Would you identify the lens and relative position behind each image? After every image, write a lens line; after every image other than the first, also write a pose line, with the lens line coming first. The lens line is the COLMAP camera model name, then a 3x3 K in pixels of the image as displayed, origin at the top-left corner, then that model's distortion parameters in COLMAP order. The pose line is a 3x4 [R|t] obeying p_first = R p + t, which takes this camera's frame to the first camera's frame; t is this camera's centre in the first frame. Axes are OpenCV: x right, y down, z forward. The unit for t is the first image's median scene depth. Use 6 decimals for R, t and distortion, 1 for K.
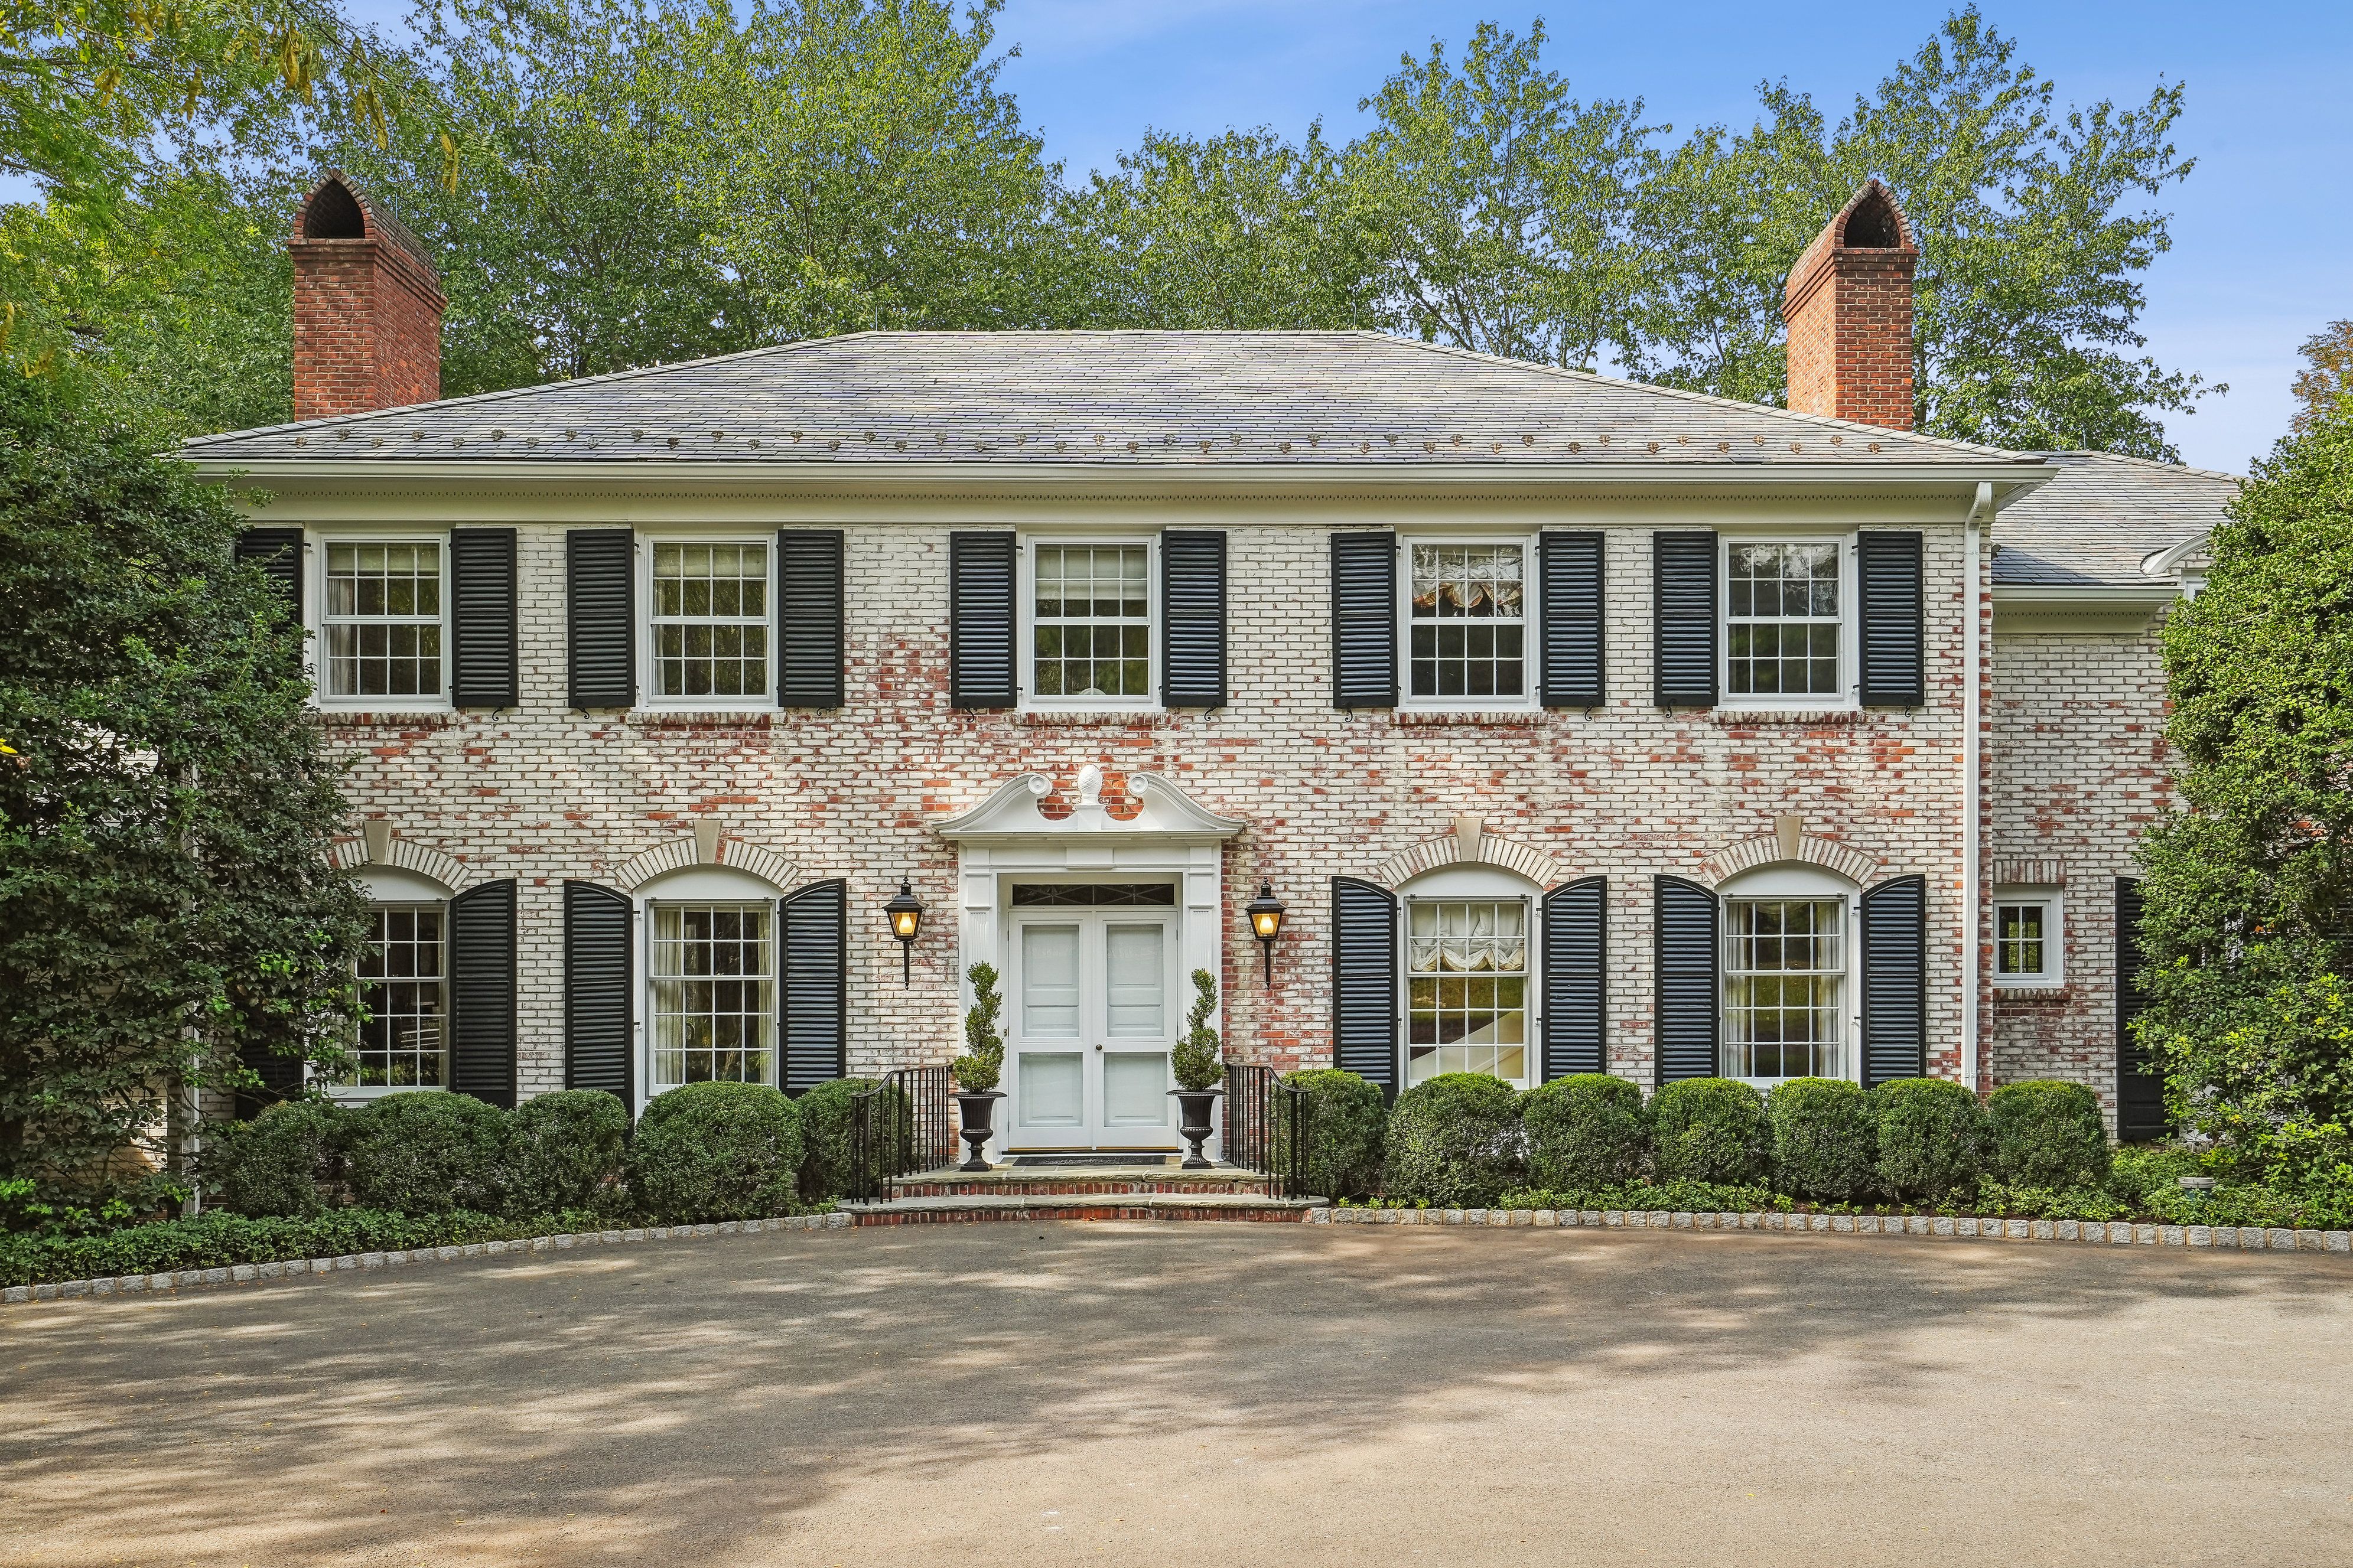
lens RADIAL K [[2121.9, 0, 1176.5], [0, 2121.9, 784.0], [0, 0, 1]] dist [-0.182168, -0.000600]
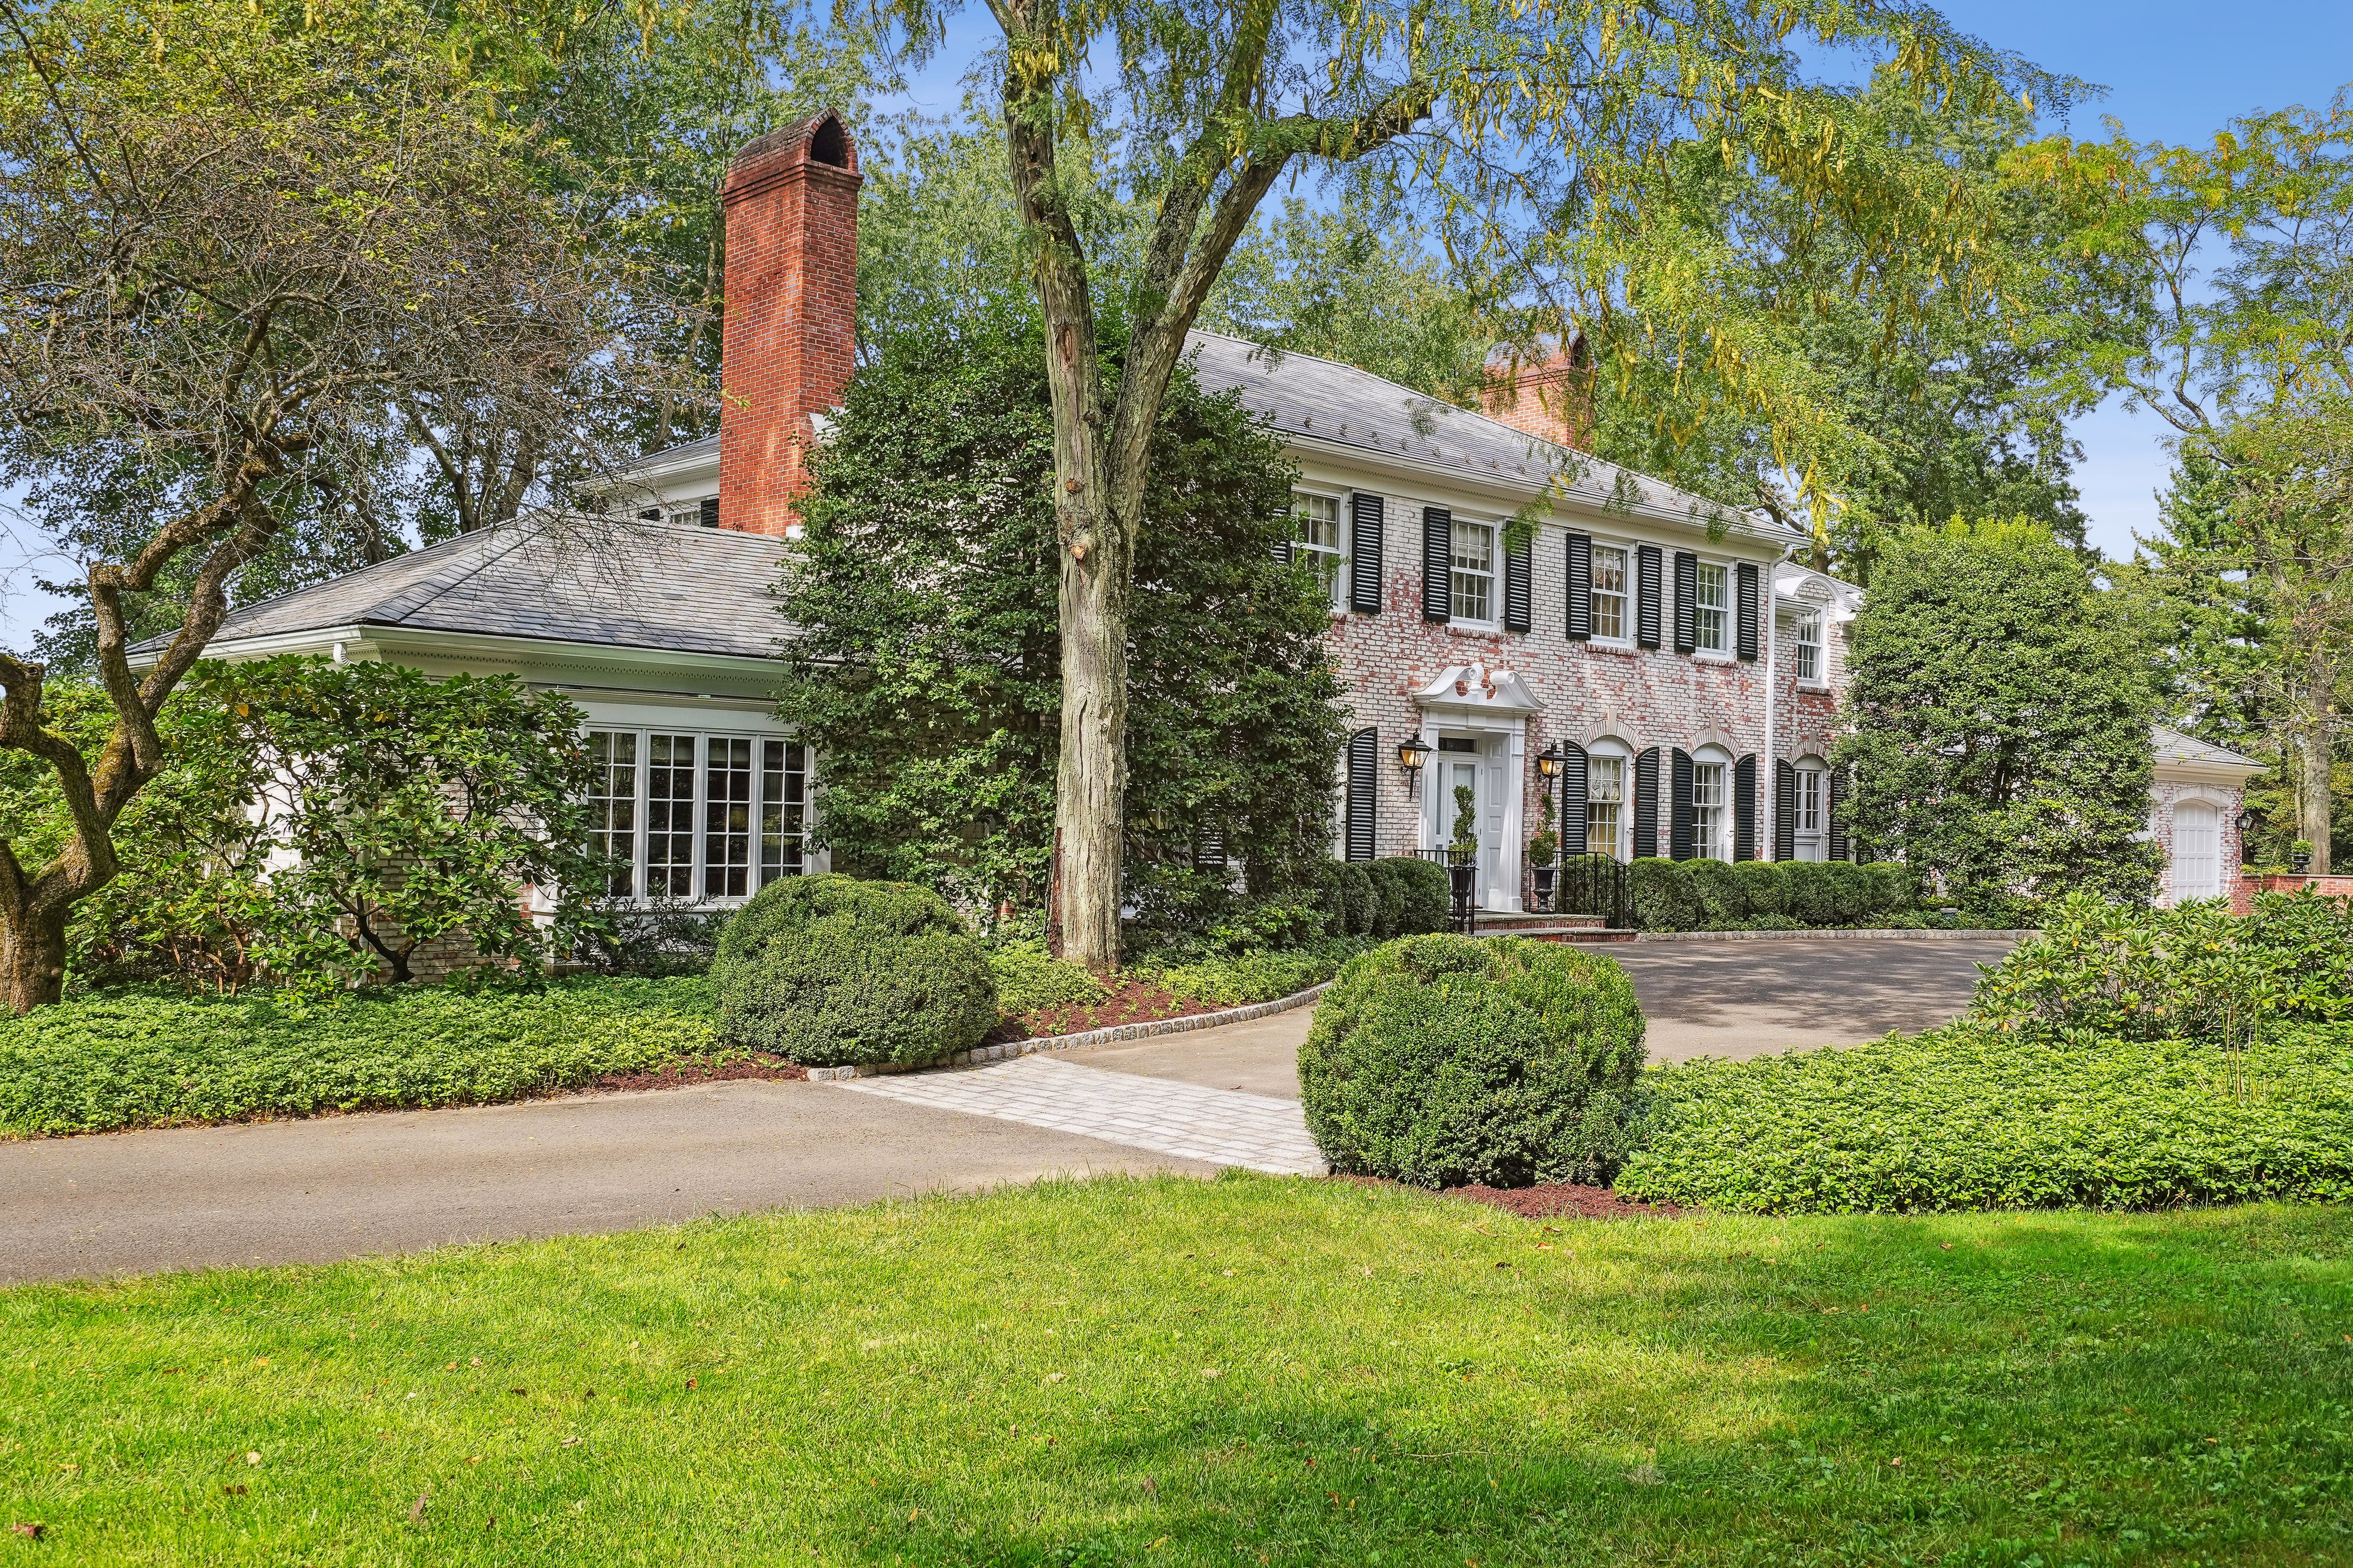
lens RADIAL K [[2121.9, 0, 1176.5], [0, 2121.9, 784.0], [0, 0, 1]] dist [-0.182168, -0.000600]
pose [[0.755588, 0.032160, 0.654257, -1.246729], [-0.097315, 0.993222, 0.063566, 0.002289], [-0.647778, -0.111699, 0.753596, -0.067052]]
